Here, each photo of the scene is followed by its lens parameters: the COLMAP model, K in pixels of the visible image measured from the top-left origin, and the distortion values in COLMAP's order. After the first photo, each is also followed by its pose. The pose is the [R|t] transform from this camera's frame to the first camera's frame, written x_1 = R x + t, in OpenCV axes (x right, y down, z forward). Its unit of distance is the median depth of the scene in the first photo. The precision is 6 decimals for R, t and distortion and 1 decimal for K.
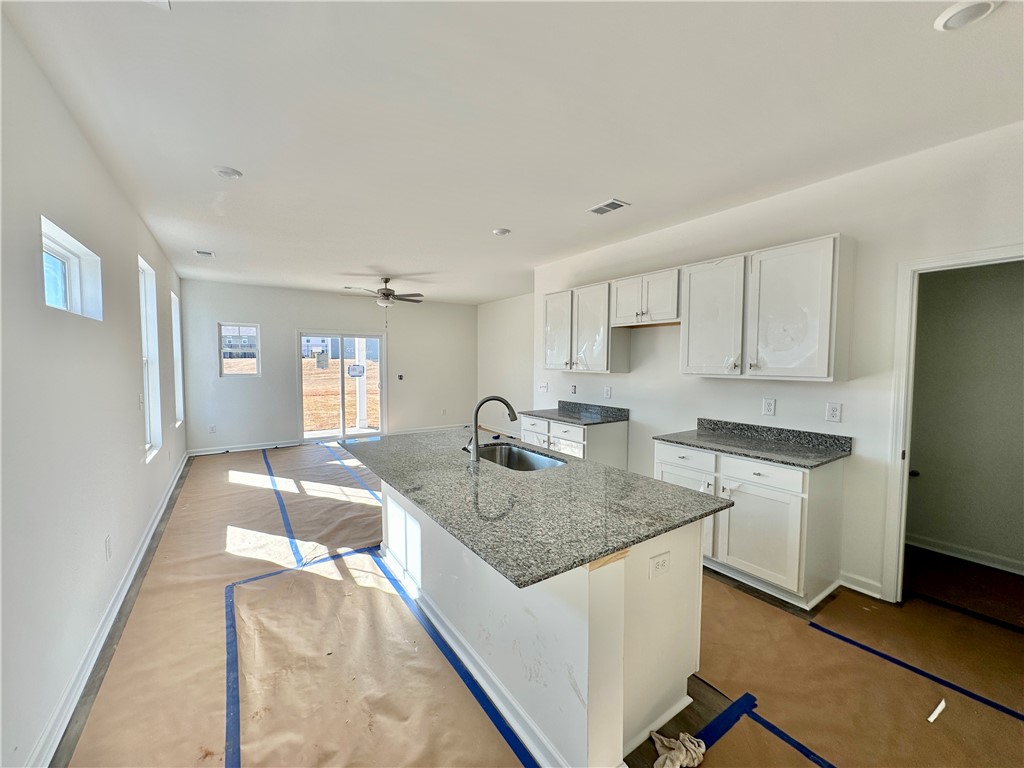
lens RADIAL K [[406.5, 0, 515.7], [0, 406.5, 382.5], [0, 0, 1]] dist [-0.009138, -0.000177]
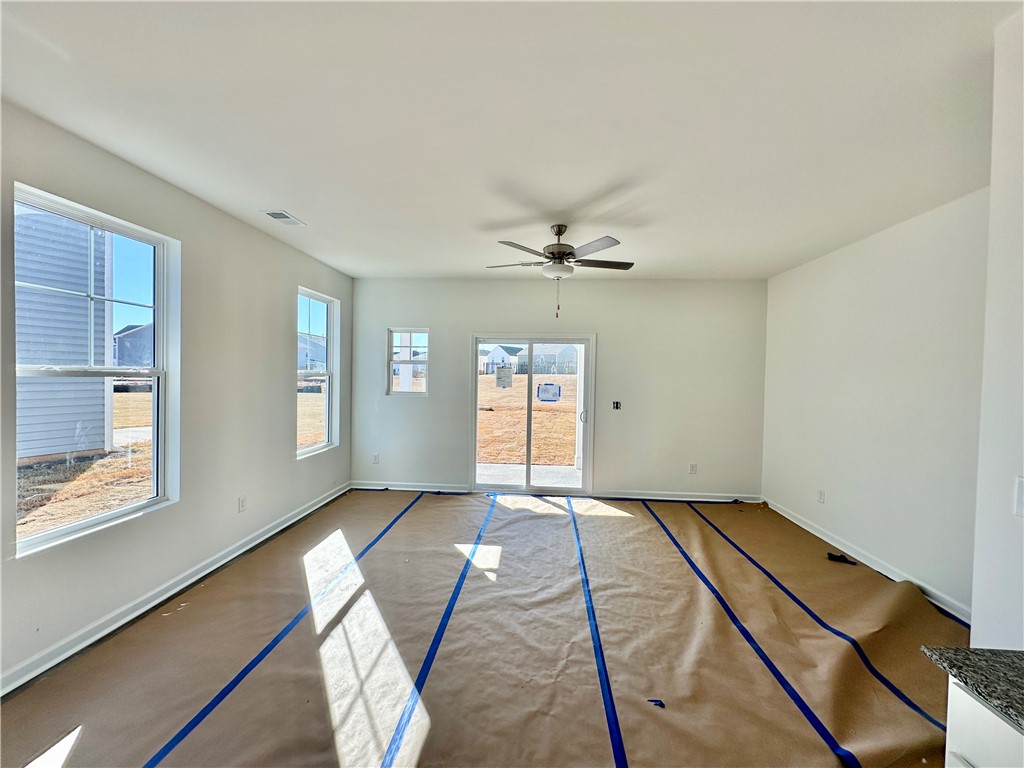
lens RADIAL K [[406.5, 0, 511.2], [0, 406.5, 386.6], [0, 0, 1]] dist [-0.009138, -0.000177]
pose [[0.778321, 0.027636, -0.627258, -0.023702], [-0.047768, 0.998742, -0.015268, -0.030106], [0.626046, 0.041847, 0.778662, 0.512941]]
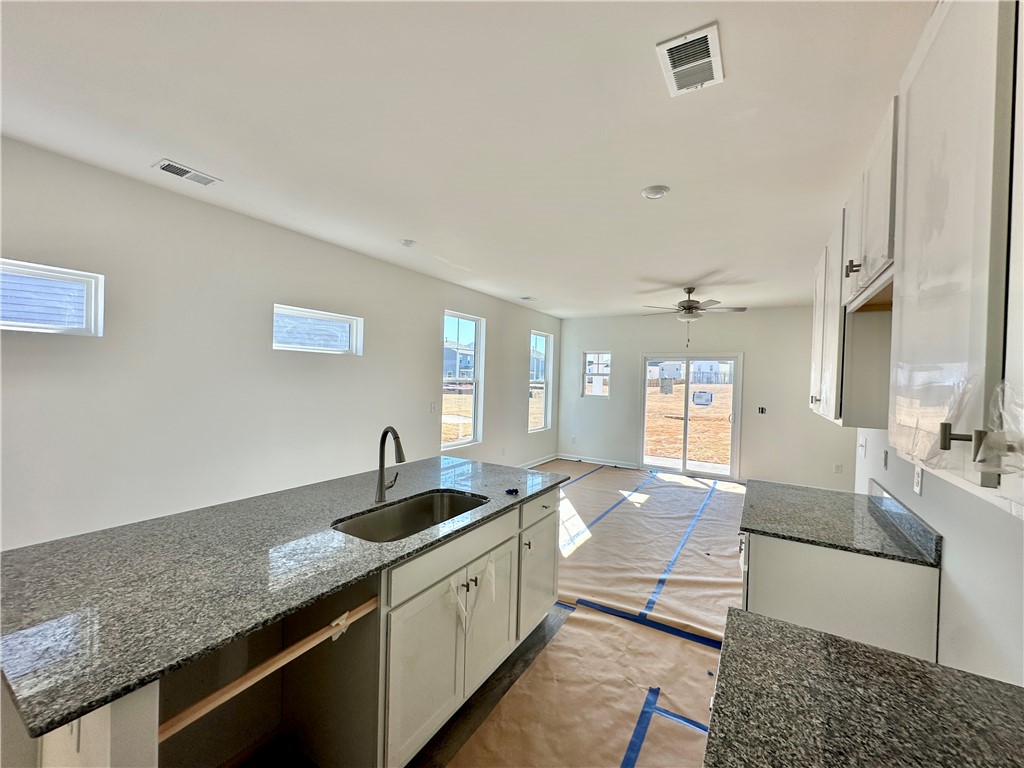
lens RADIAL K [[406.5, 0, 513.0], [0, 406.5, 384.6], [0, 0, 1]] dist [-0.009138, -0.000177]
pose [[0.401791, 0.019852, -0.915516, 0.281326], [-0.075272, 0.997098, -0.011413, -0.020981], [0.912632, 0.073498, 0.402119, 0.325795]]
